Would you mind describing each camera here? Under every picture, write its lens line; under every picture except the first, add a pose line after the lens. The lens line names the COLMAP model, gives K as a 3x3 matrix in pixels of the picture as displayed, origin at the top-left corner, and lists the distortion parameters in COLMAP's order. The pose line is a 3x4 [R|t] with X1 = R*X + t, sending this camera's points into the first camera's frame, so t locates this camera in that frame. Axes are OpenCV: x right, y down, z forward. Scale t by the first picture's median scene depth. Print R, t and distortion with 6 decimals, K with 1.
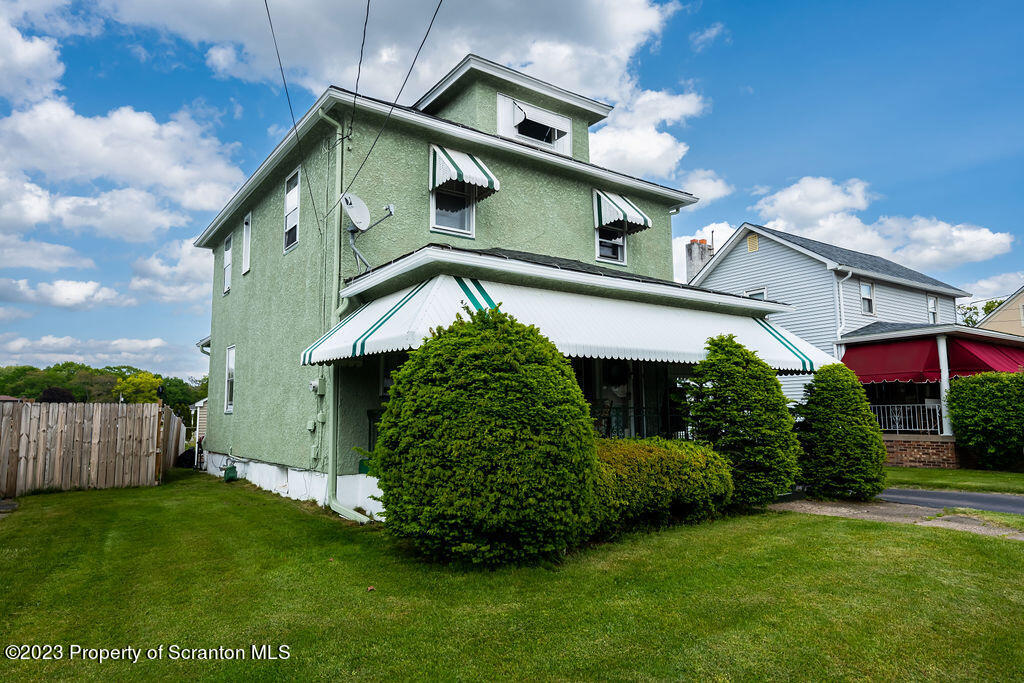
lens RADIAL K [[640.9, 0, 508.9], [0, 640.9, 342.8], [0, 0, 1]] dist [0.002196, -0.000512]
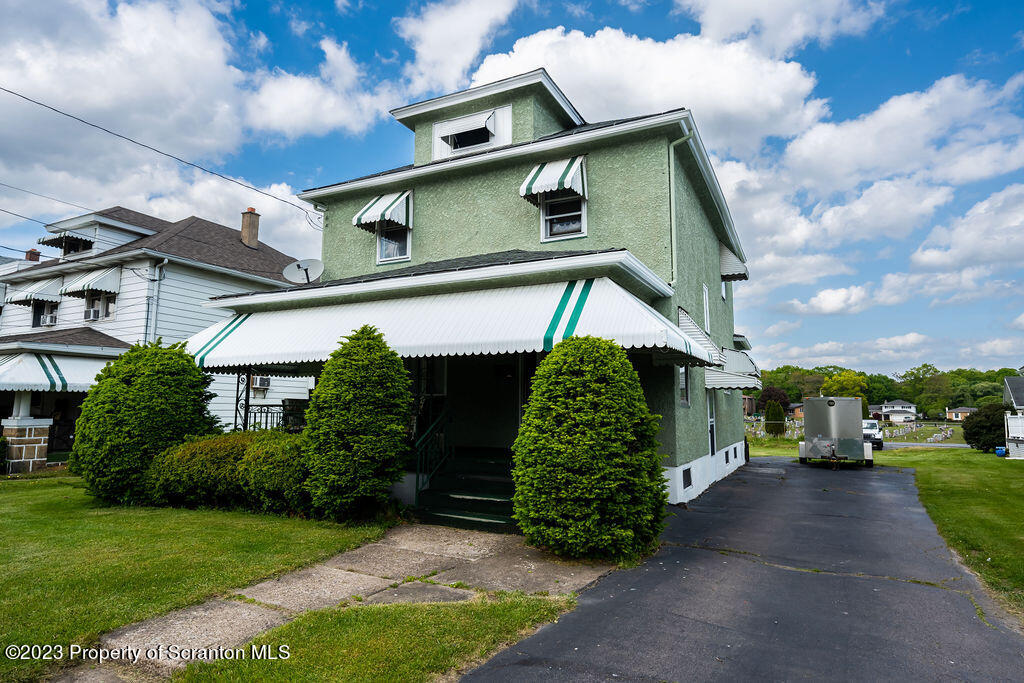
lens RADIAL K [[595.5, 0, 509.6], [0, 595.5, 342.4], [0, 0, 1]] dist [0.000550, 0.000433]
pose [[0.462959, -0.092819, -0.881506, 0.975400], [0.091458, 0.994196, -0.056652, 0.064032], [0.881649, -0.054393, 0.468761, 0.642492]]
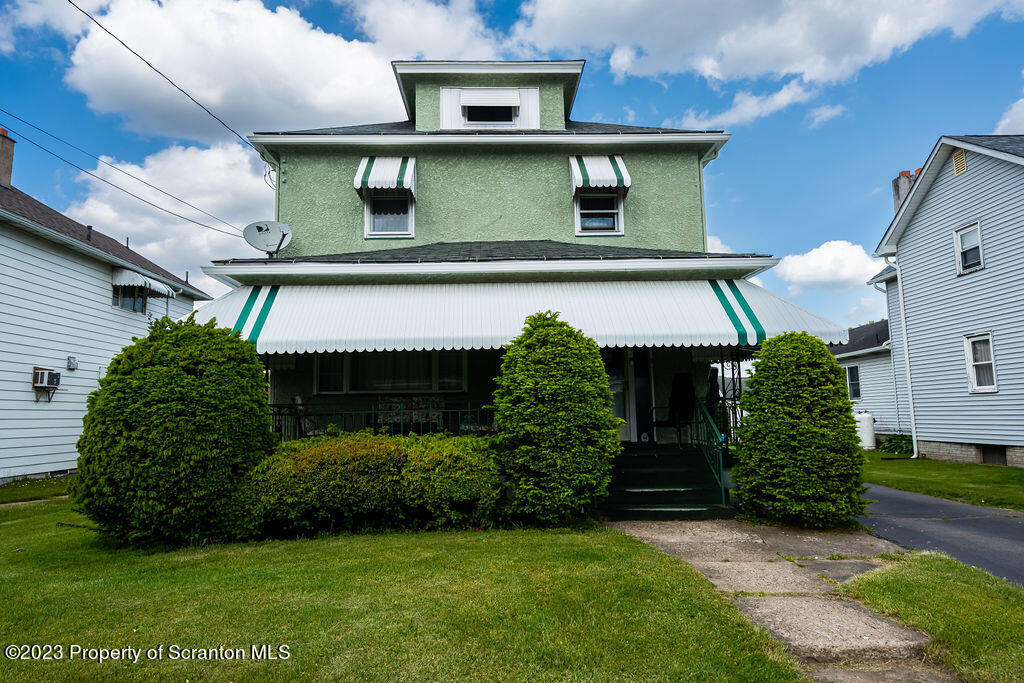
lens RADIAL K [[640.9, 0, 504.3], [0, 640.9, 340.7], [0, 0, 1]] dist [0.002196, -0.000512]
pose [[0.828784, -0.072269, -0.554882, 0.621395], [0.075671, 0.996991, -0.016827, 0.028666], [0.554429, -0.028042, 0.831759, 0.225629]]
